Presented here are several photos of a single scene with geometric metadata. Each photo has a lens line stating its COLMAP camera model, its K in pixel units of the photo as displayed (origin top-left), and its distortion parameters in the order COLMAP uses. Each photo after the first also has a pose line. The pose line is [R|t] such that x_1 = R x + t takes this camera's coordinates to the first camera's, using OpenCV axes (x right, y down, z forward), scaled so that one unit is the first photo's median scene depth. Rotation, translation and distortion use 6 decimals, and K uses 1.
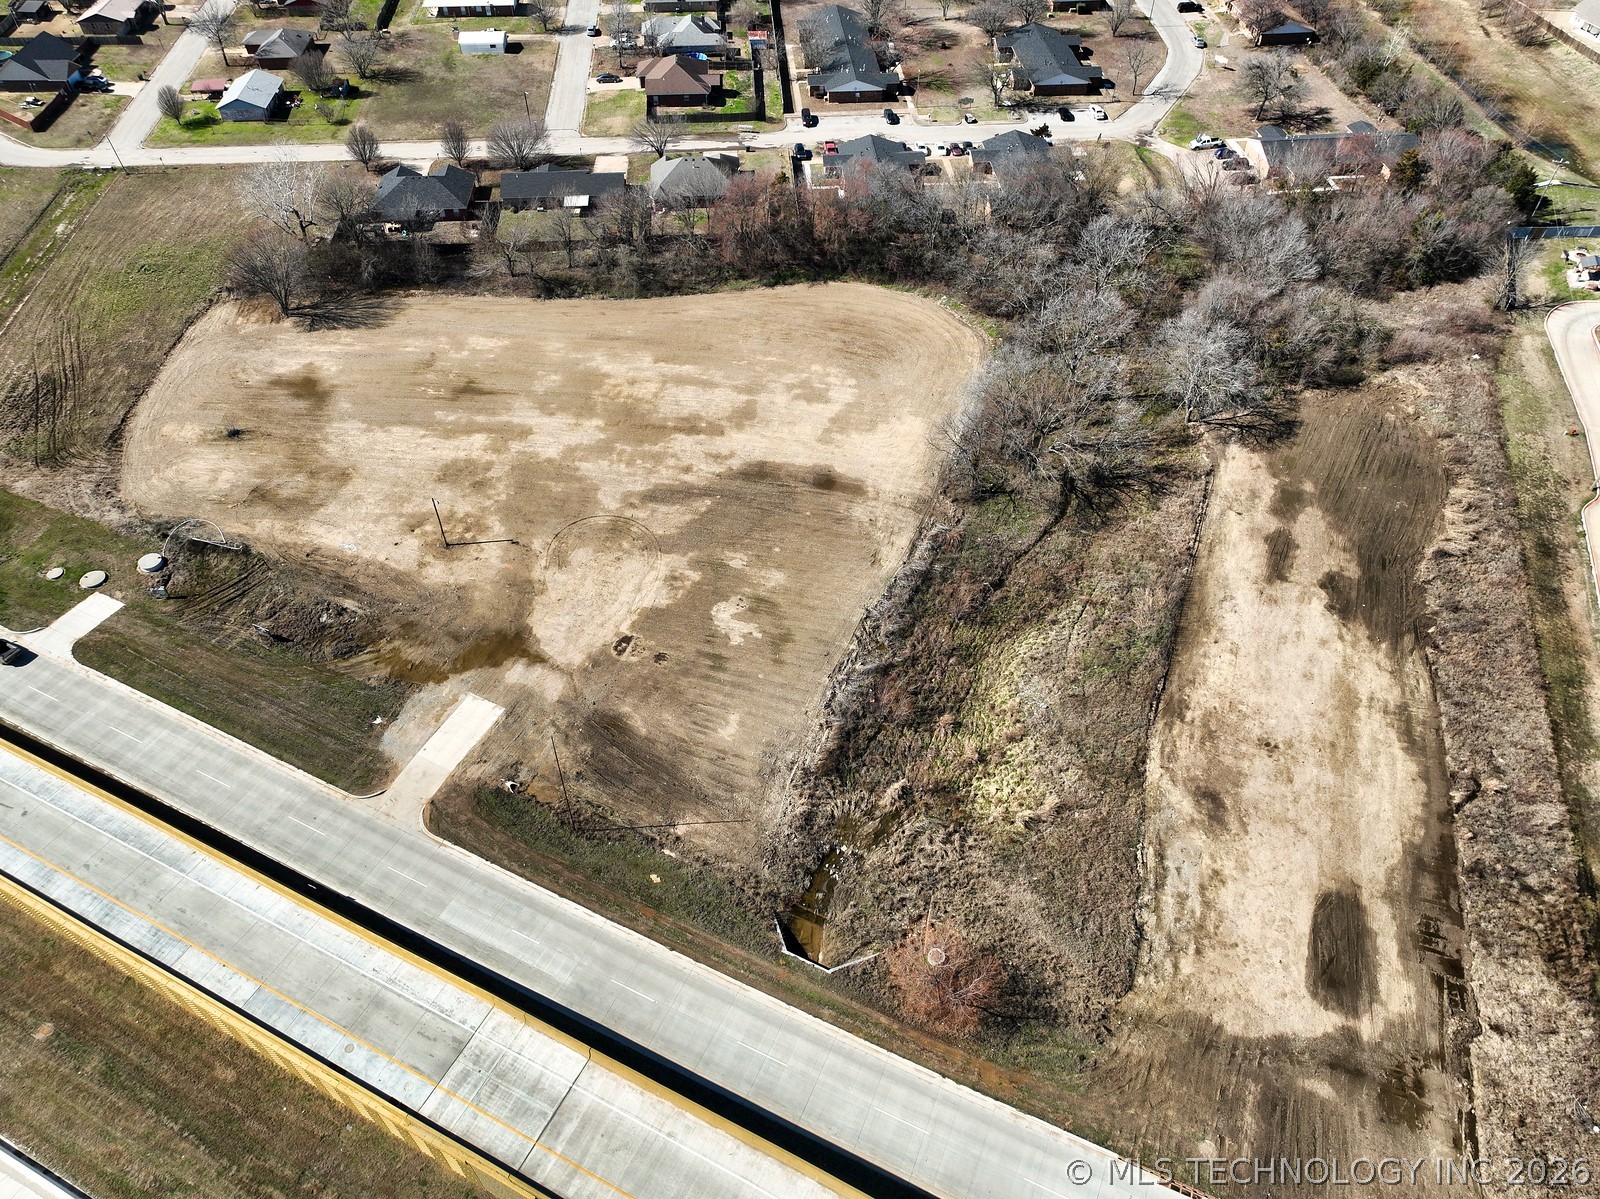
lens RADIAL K [[1125.6, 0, 798.2], [0, 1125.6, 592.9], [0, 0, 1]] dist [-0.004158, 0.020026]
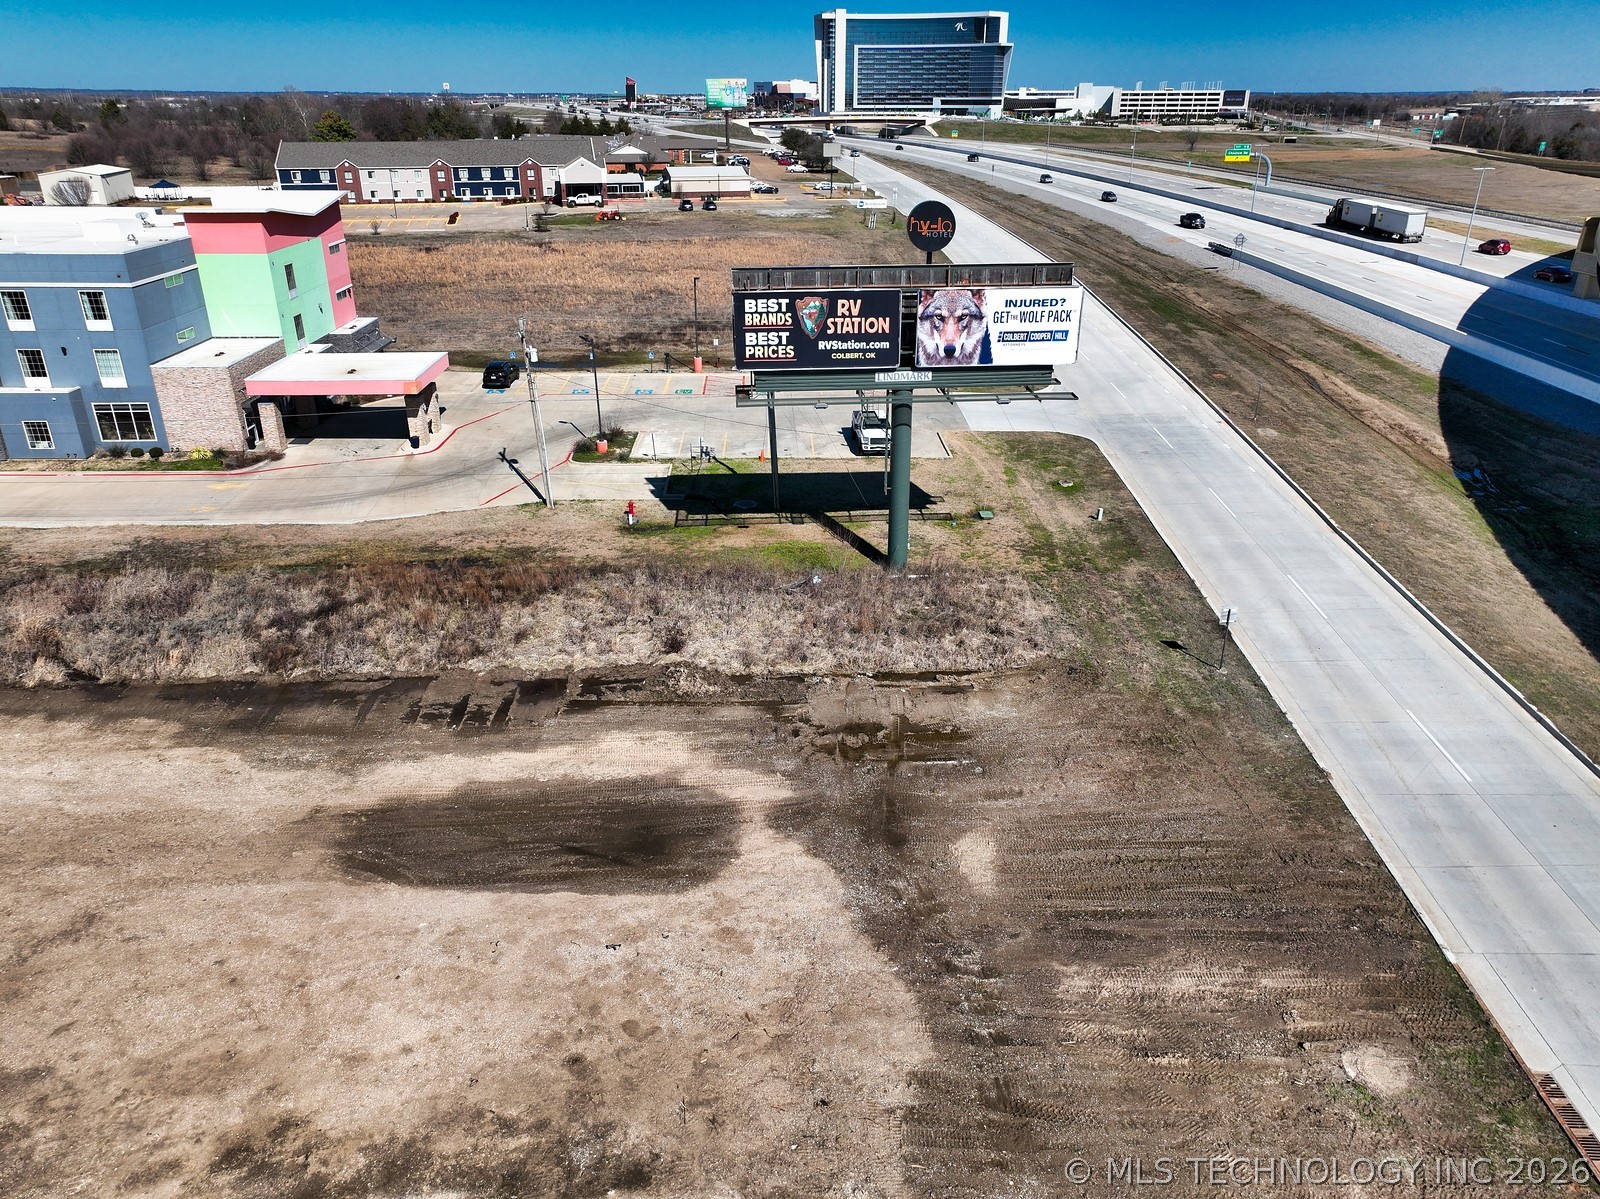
lens RADIAL K [[1125.6, 0, 798.2], [0, 1125.6, 592.9], [0, 0, 1]] dist [-0.004158, 0.020026]
pose [[-0.356820, -0.376432, 0.854973, 0.142721], [0.668206, 0.536732, 0.515189, 0.117192], [-0.652825, 0.755128, 0.060017, 0.664461]]
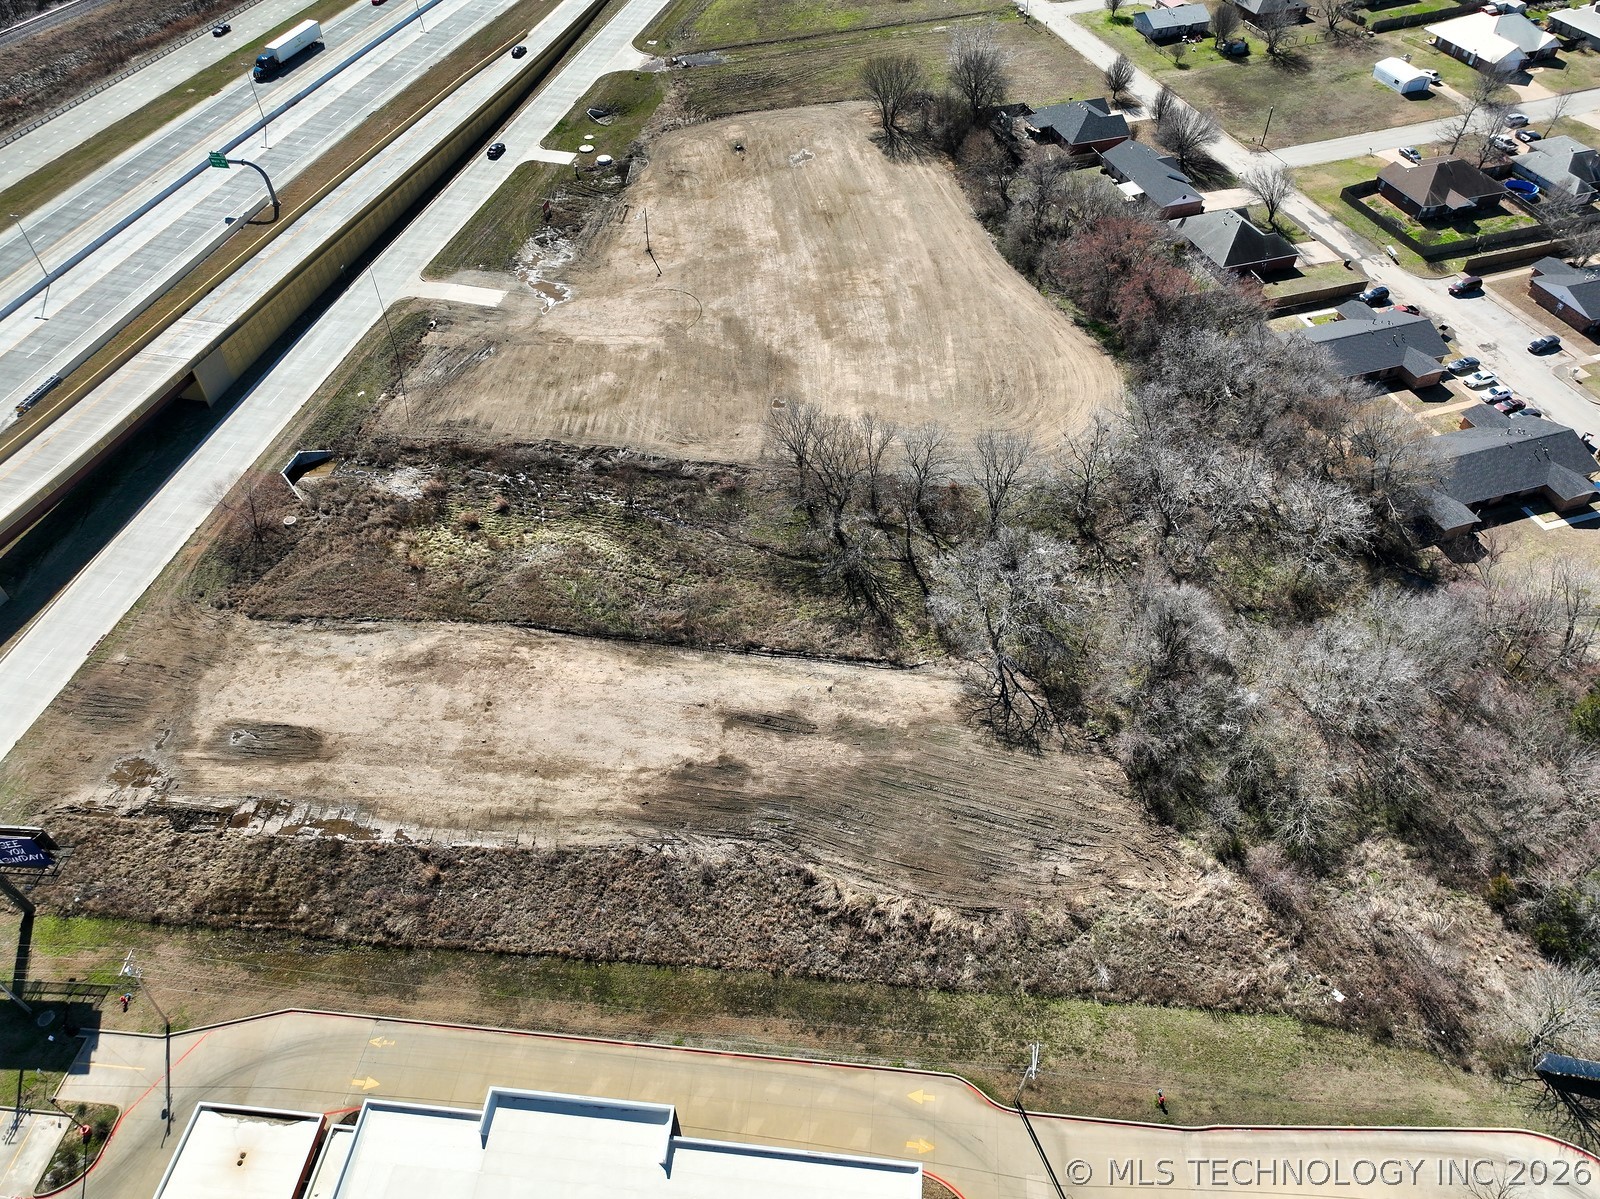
lens RADIAL K [[1119.5, 0, 796.8], [0, 1119.5, 596.1], [0, 0, 1]] dist [0.006083, 0.001838]
pose [[0.232992, 0.699439, -0.675648, 0.980838], [-0.689656, 0.608675, 0.392286, -0.463747], [0.685630, 0.374566, 0.624189, 0.454671]]
